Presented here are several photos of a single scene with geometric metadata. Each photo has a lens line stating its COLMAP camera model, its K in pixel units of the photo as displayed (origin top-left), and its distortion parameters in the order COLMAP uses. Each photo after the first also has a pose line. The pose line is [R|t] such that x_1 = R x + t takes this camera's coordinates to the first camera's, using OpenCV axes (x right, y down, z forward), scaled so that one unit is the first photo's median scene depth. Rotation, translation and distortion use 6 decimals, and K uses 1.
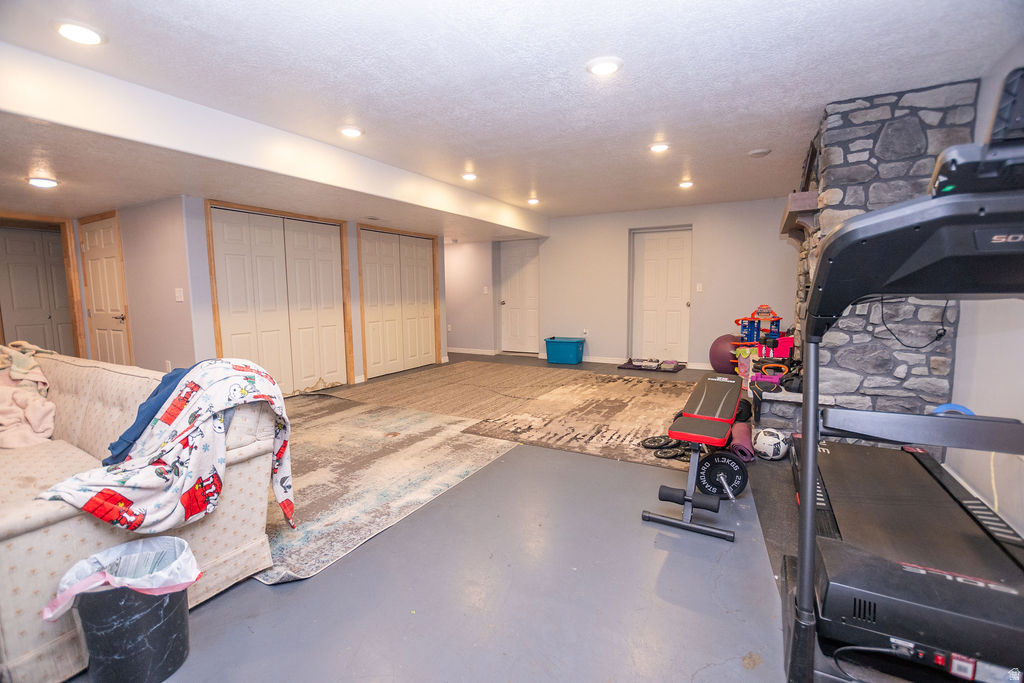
lens RADIAL K [[455.3, 0, 517.2], [0, 455.3, 341.6], [0, 0, 1]] dist [-0.021928, 0.000504]
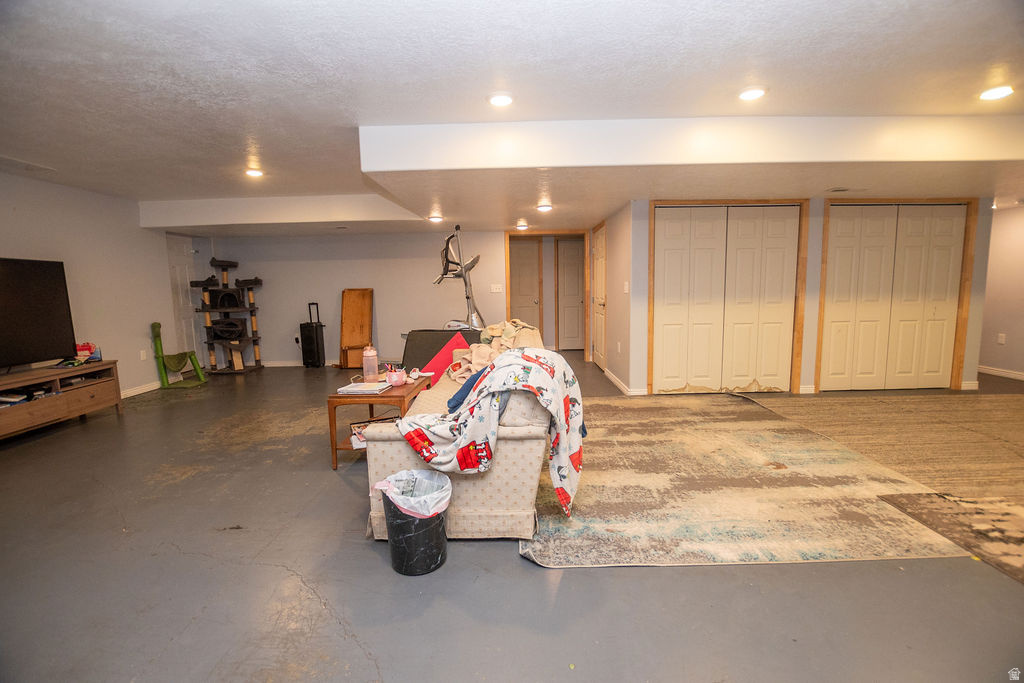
lens RADIAL K [[455.3, 0, 517.2], [0, 455.3, 341.6], [0, 0, 1]] dist [-0.021928, 0.000504]
pose [[0.467113, 0.106603, -0.877748, 0.200157], [-0.084160, 0.993559, 0.075881, -0.036182], [0.880183, 0.038426, 0.473076, 0.234234]]
